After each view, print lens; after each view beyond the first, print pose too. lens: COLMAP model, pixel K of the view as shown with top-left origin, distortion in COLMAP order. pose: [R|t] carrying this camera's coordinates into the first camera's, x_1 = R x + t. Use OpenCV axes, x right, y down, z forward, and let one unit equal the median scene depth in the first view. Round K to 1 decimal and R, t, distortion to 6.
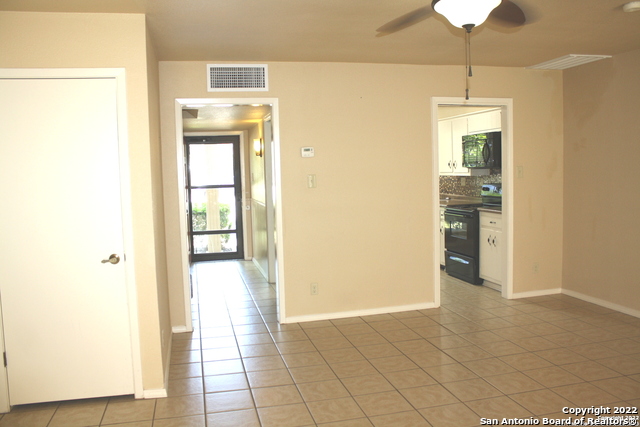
lens RADIAL K [[541.6, 0, 309.7], [0, 541.6, 211.5], [0, 0, 1]] dist [-0.153341, 0.128512]
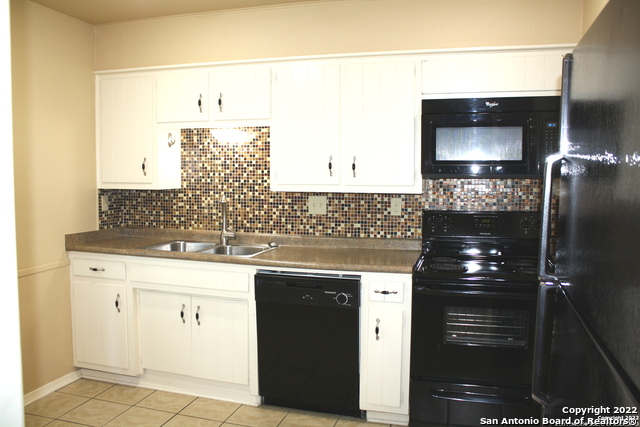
lens RADIAL K [[541.6, 0, 309.7], [0, 541.6, 211.5], [0, 0, 1]] dist [-0.153341, 0.128512]
pose [[0.496492, -0.005293, 0.868025, -0.116681], [0.039624, 0.999077, -0.016572, -0.044944], [-0.867136, 0.042622, 0.496244, 0.805260]]
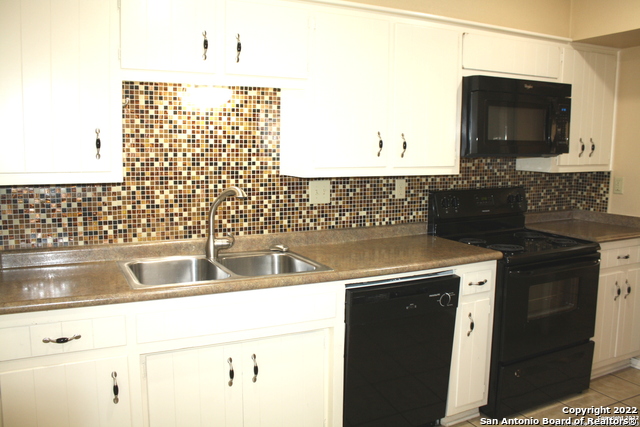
lens RADIAL K [[541.6, 0, 309.7], [0, 541.6, 211.5], [0, 0, 1]] dist [-0.153341, 0.128512]
pose [[-0.242432, -0.062963, 0.968123, -0.068259], [0.087245, 0.992434, 0.086391, -0.077868], [-0.966237, 0.105408, -0.235105, 1.130062]]
